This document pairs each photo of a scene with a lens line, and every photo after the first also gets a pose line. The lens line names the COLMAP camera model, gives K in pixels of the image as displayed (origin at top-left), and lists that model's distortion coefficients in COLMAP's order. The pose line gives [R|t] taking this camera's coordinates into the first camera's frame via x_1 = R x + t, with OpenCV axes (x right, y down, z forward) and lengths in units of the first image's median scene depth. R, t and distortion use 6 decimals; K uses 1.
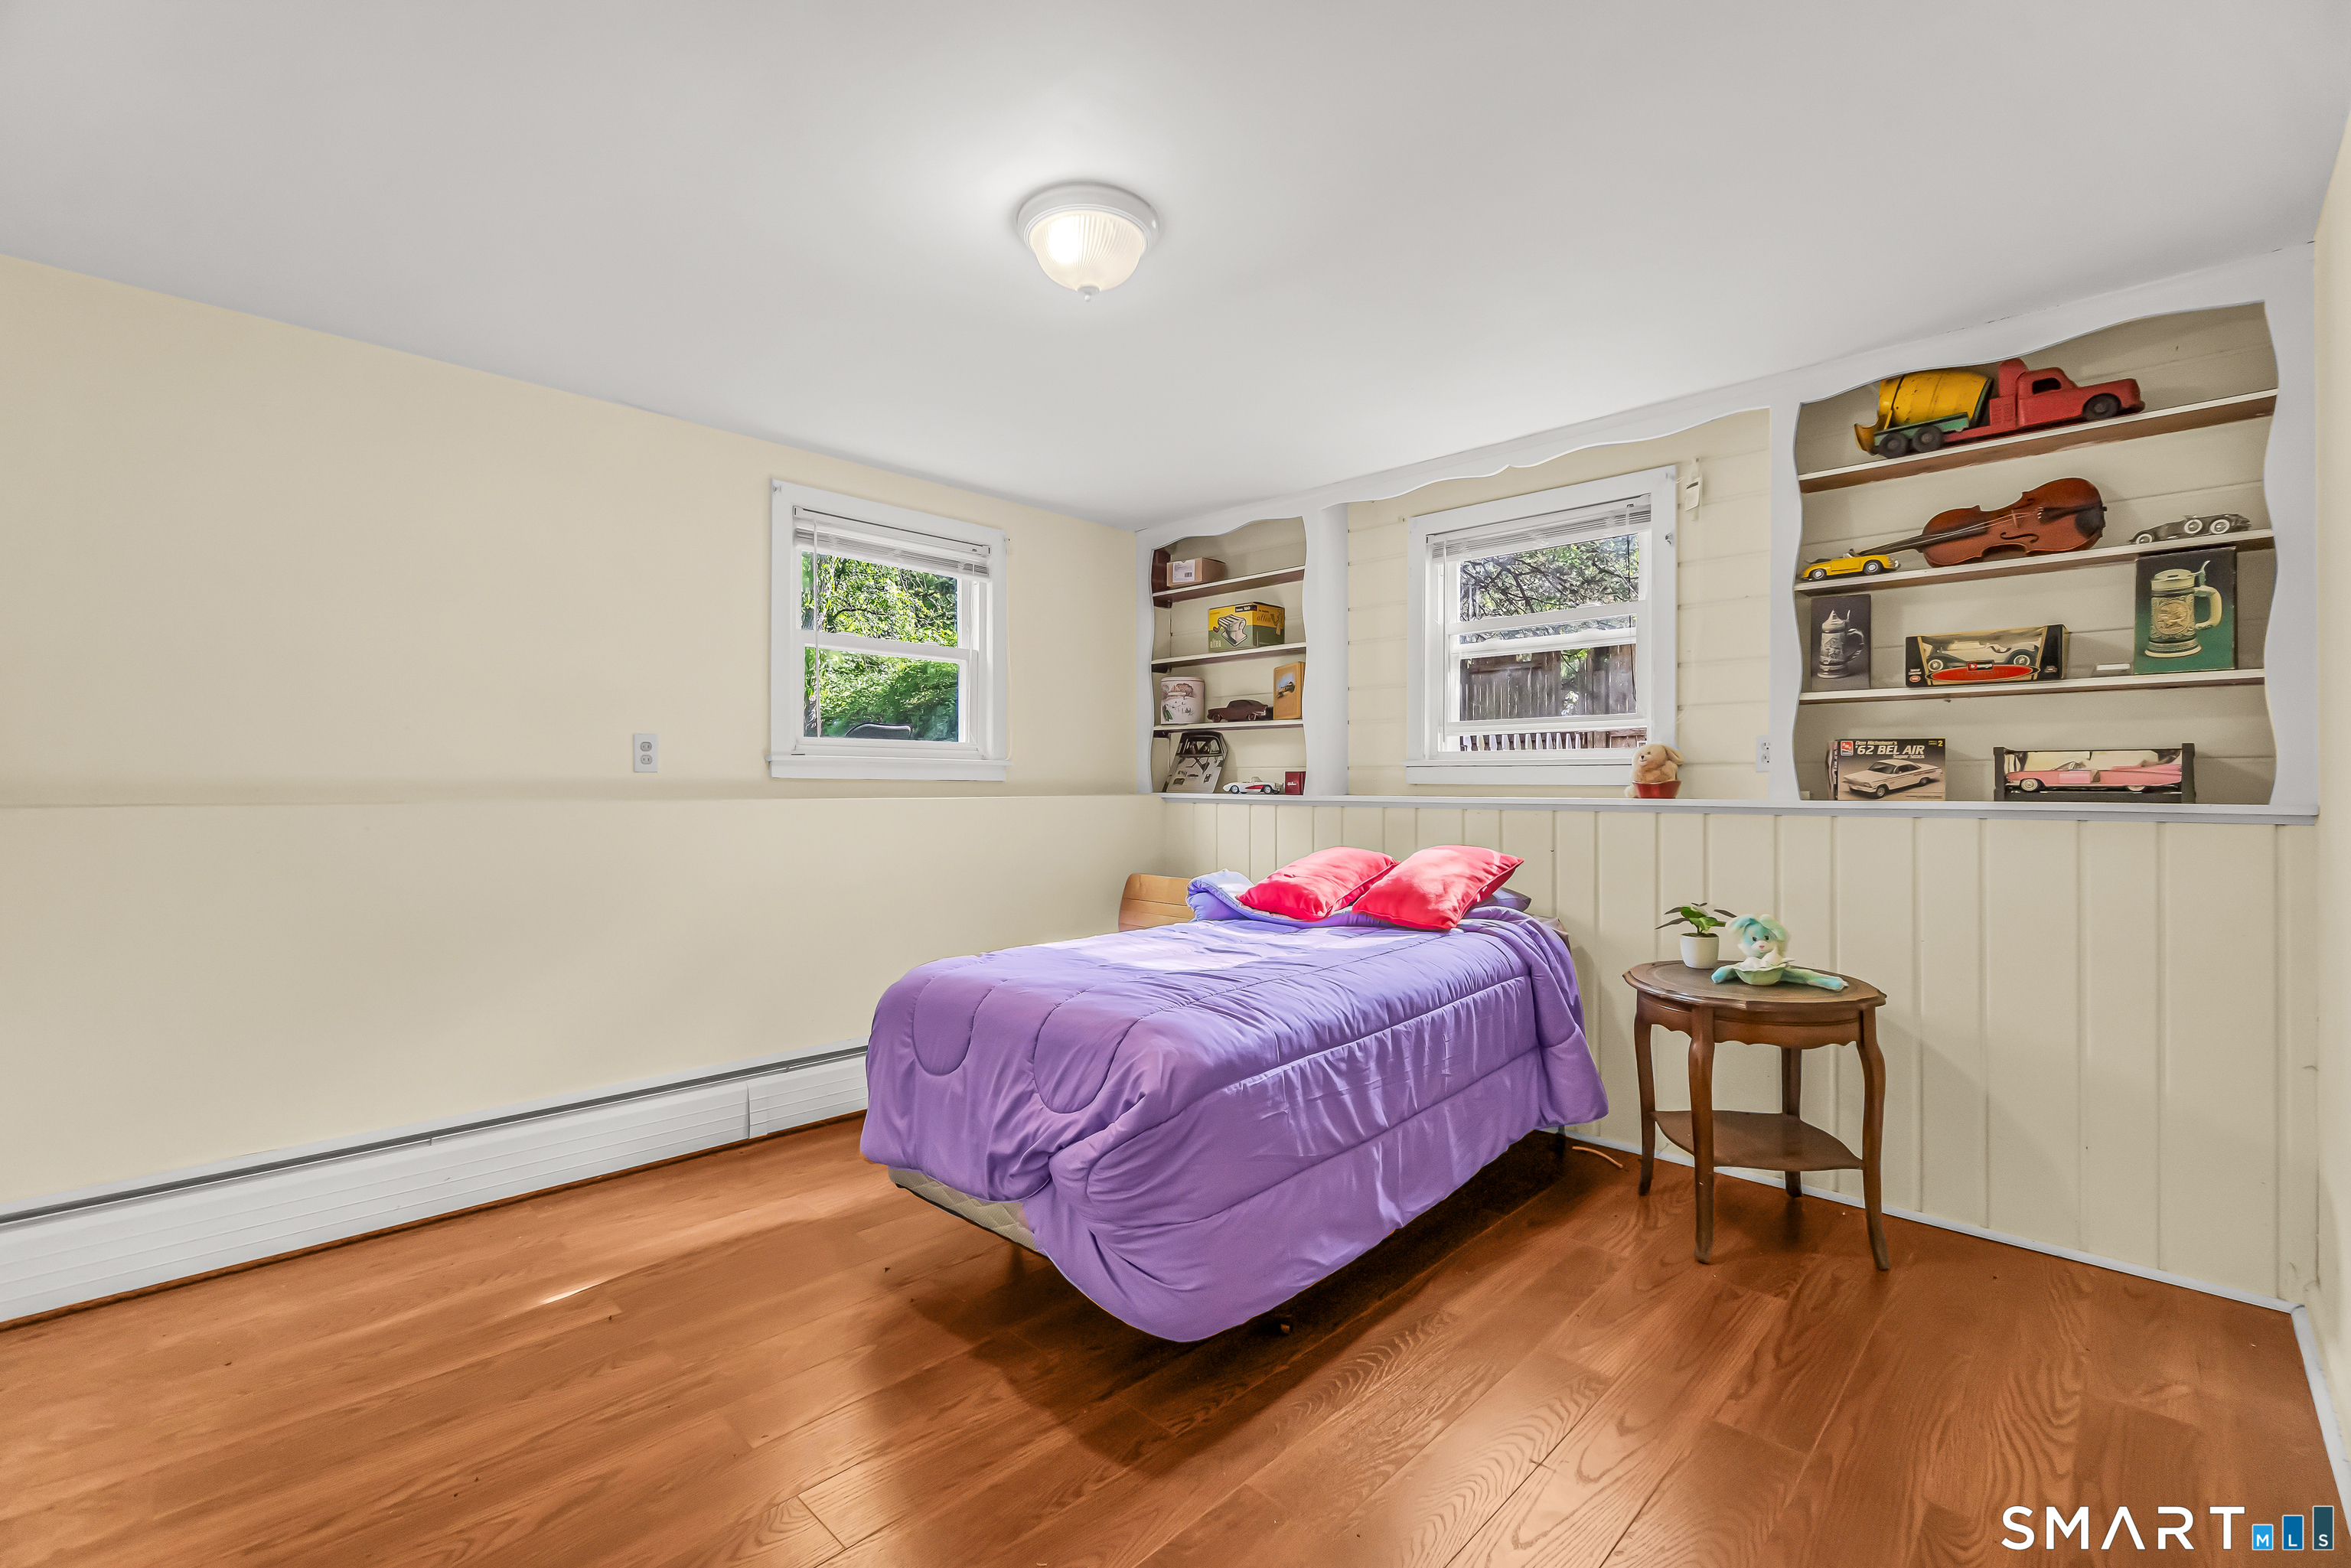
lens RADIAL K [[1017.6, 0, 1166.4], [0, 1017.6, 784.3], [0, 0, 1]] dist [-0.001878, -0.000054]
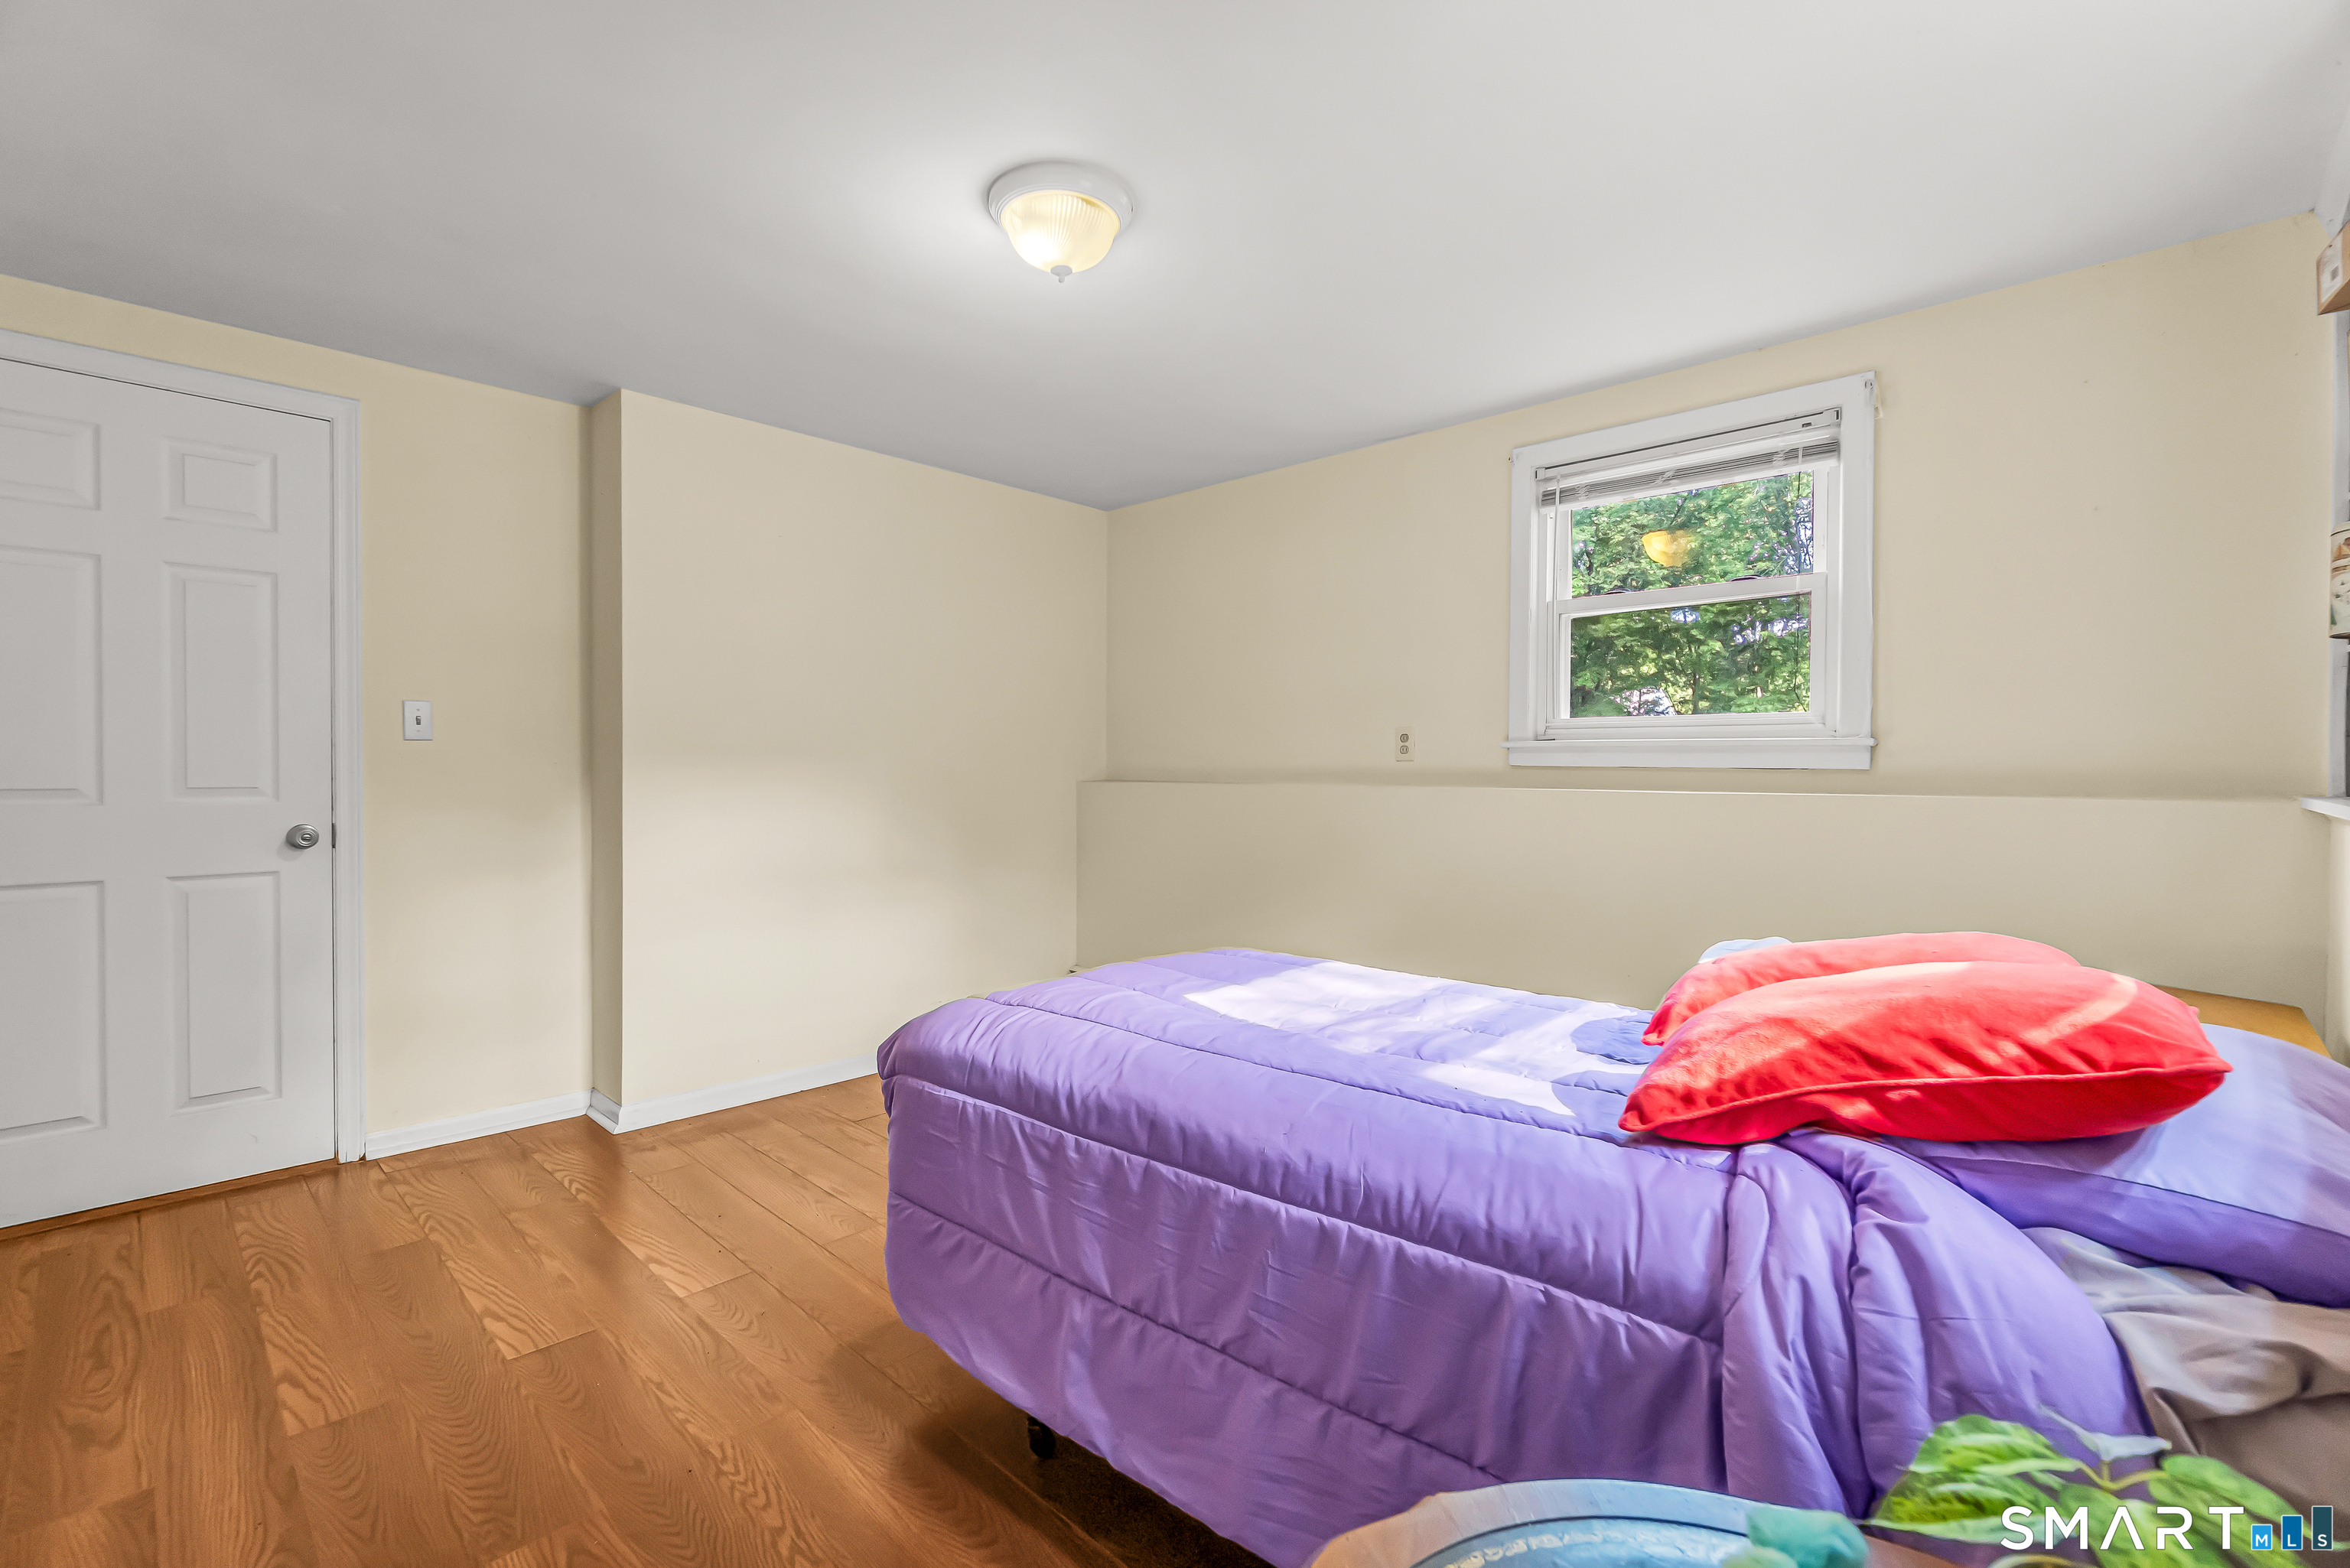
lens RADIAL K [[1017.1, 0, 1165.9], [0, 1017.1, 784.3], [0, 0, 1]] dist [-0.001878, -0.000054]
pose [[0.005665, 0.014244, -0.999883, 0.753672], [-0.004677, 0.999888, 0.014218, -0.000716], [0.999973, 0.004596, 0.005730, 0.898584]]
